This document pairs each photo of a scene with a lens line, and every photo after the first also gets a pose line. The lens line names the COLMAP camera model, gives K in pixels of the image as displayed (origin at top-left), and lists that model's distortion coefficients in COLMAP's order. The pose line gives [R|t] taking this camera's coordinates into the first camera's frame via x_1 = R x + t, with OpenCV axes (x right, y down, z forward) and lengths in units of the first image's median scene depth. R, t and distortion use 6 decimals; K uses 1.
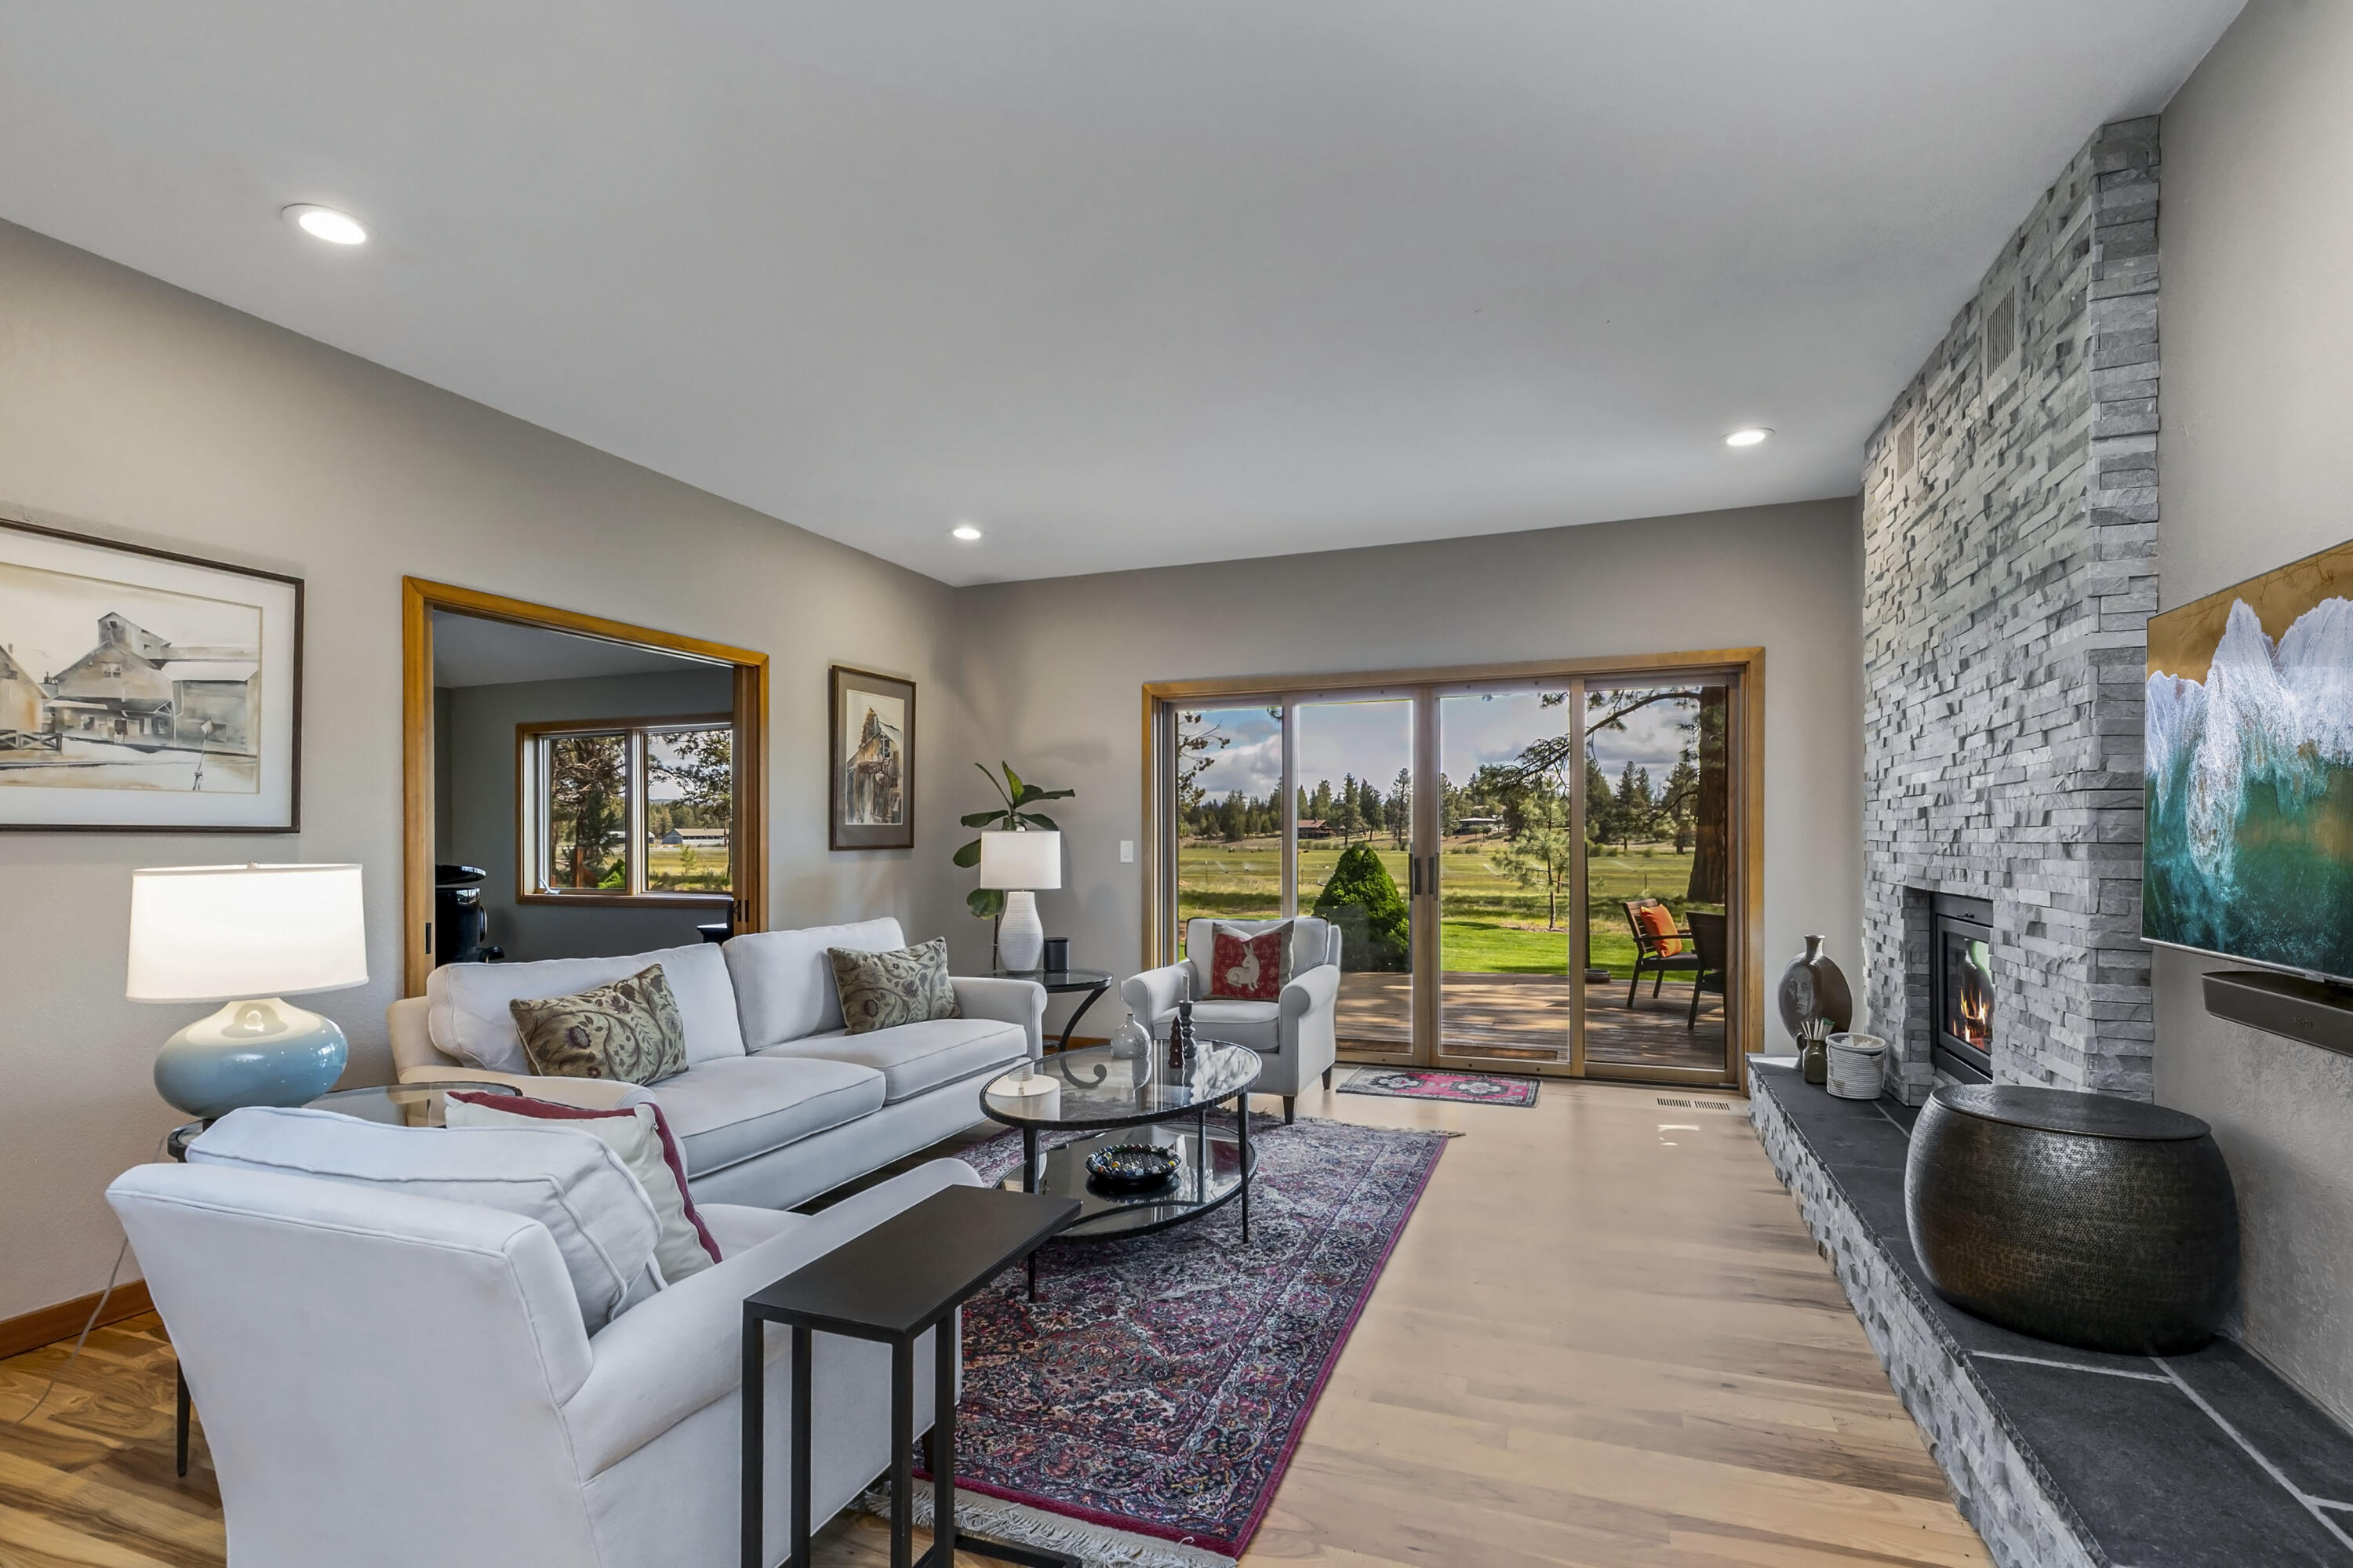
lens RADIAL K [[1078.7, 0, 1130.4], [0, 1078.7, 835.0], [0, 0, 1]] dist [0.010606, -0.002045]
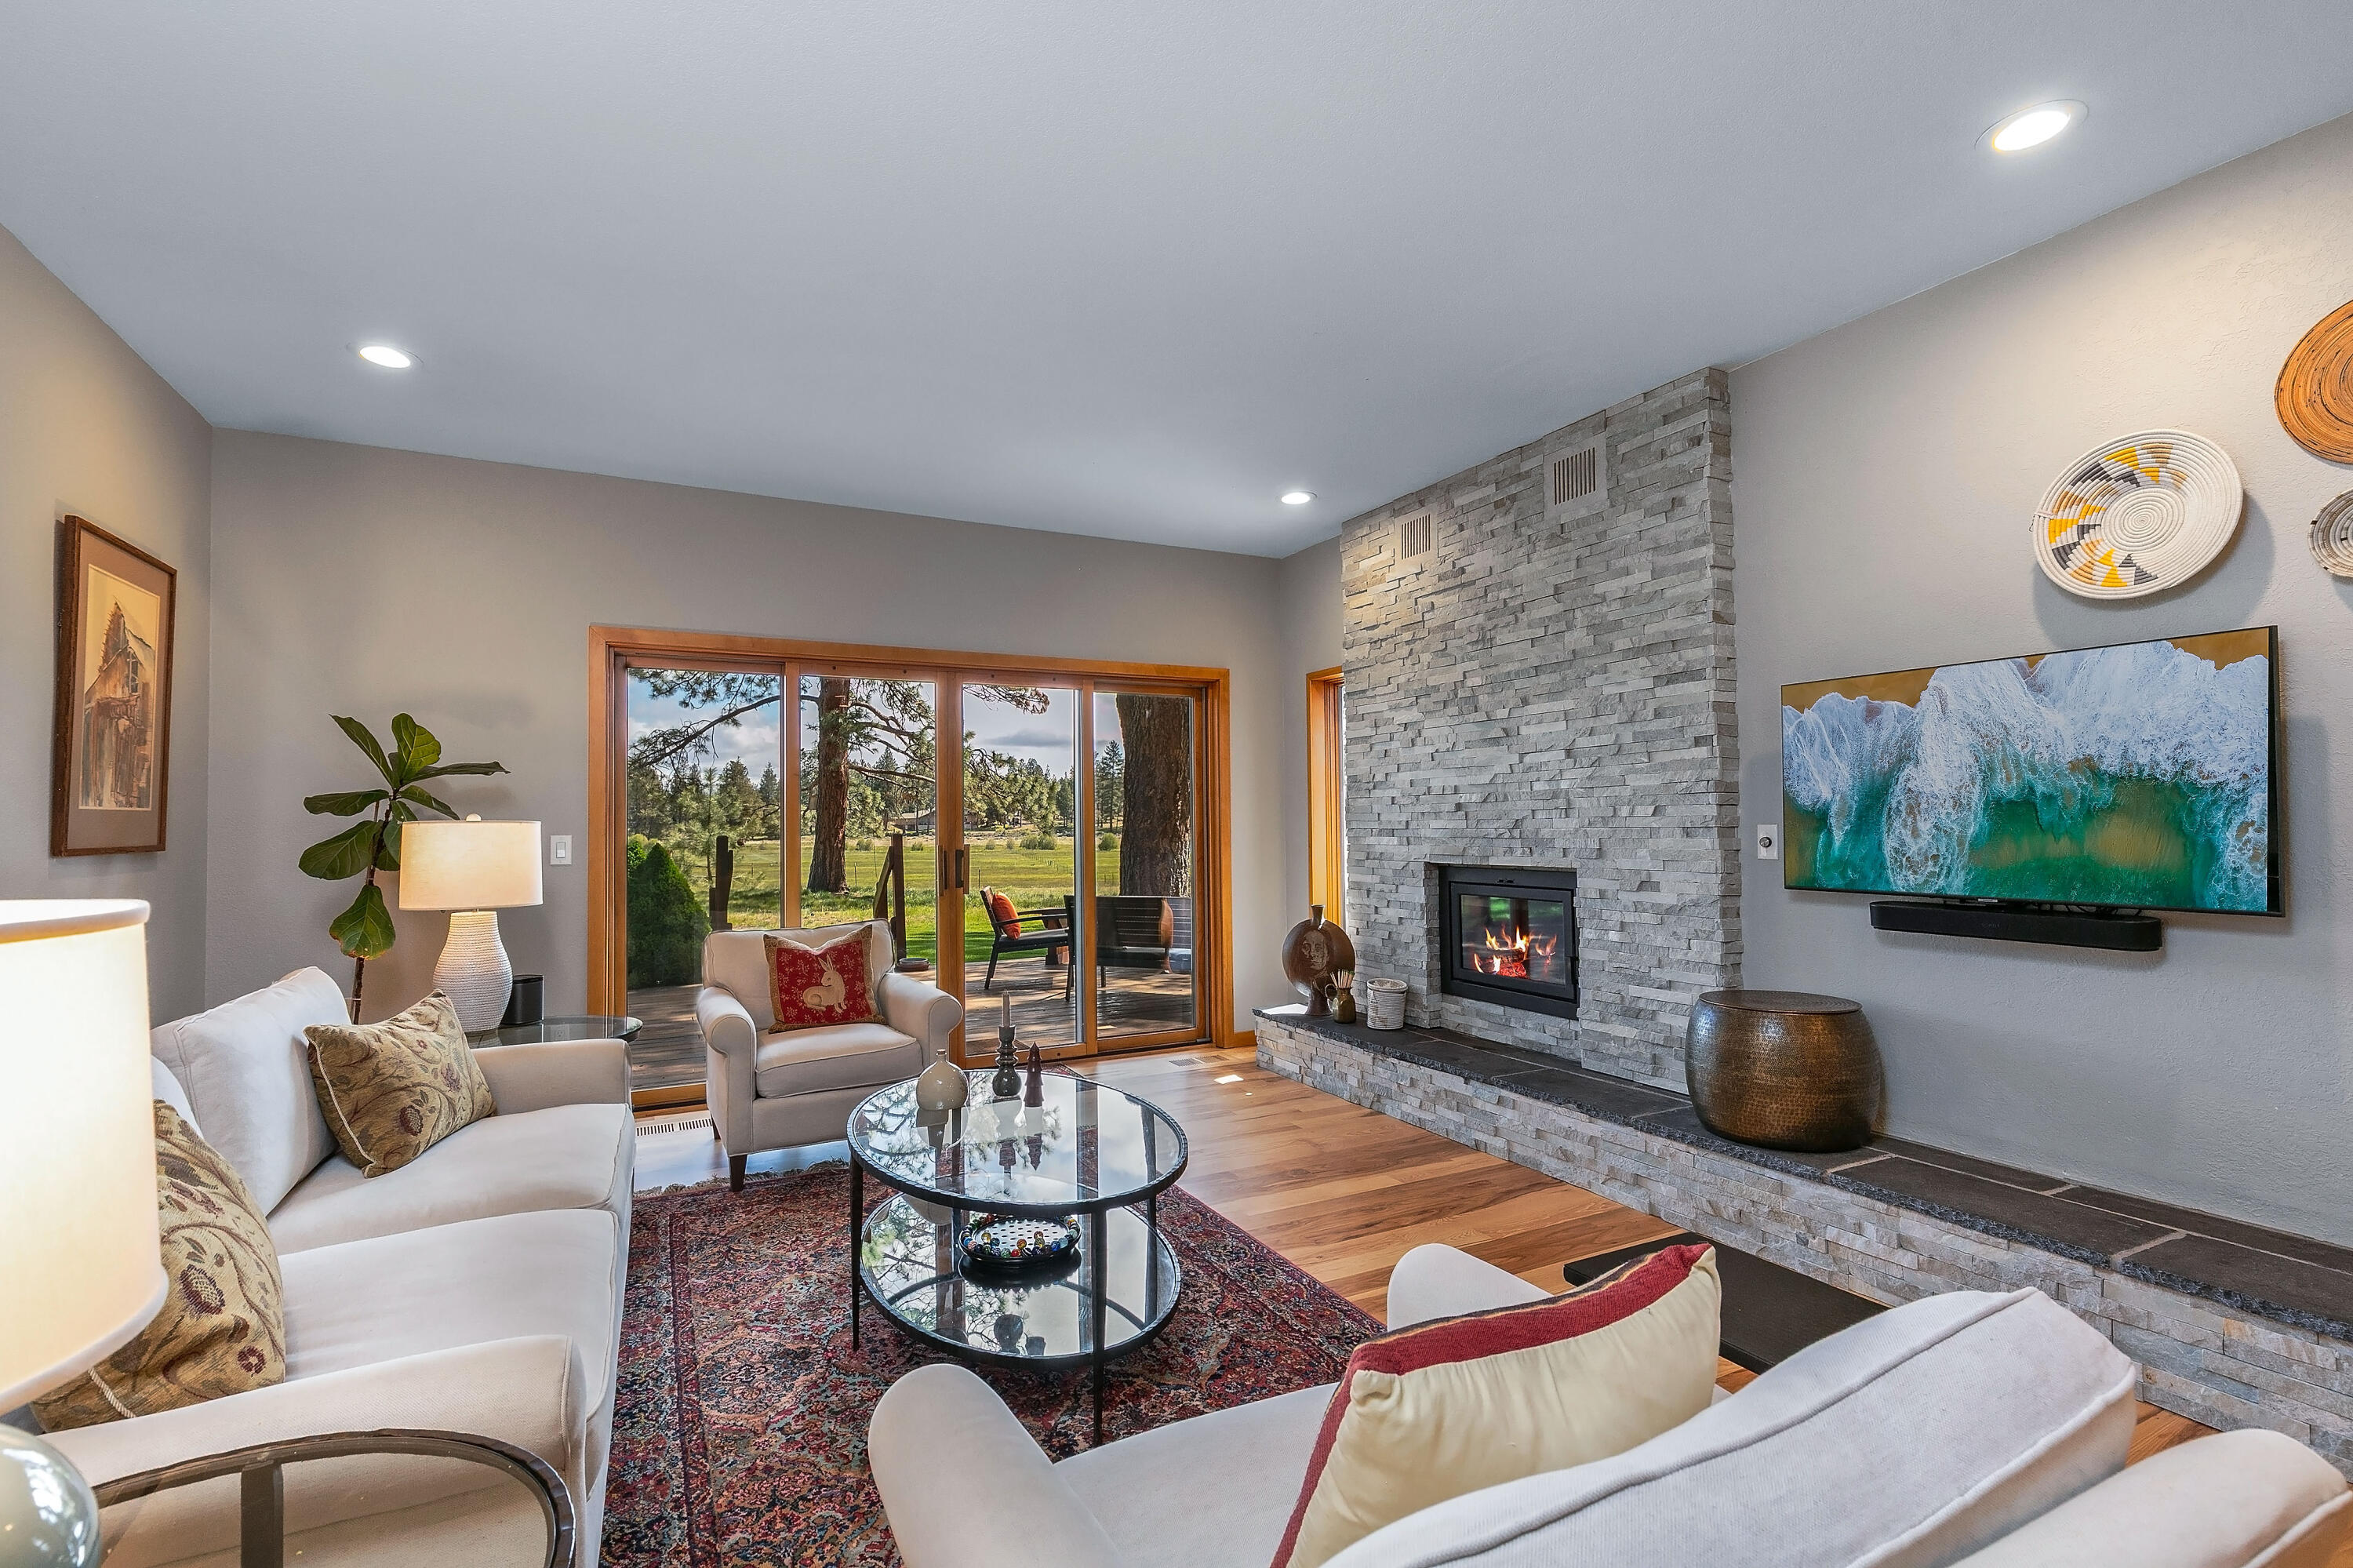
lens RADIAL K [[1078.7, 0, 1167.6], [0, 1078.7, 790.7], [0, 0, 1]] dist [0.010606, -0.002045]
pose [[0.666750, 0.023157, 0.744922, -0.339640], [0.004337, 0.999380, -0.034950, 0.002973], [-0.745269, 0.026534, 0.666236, 0.245845]]
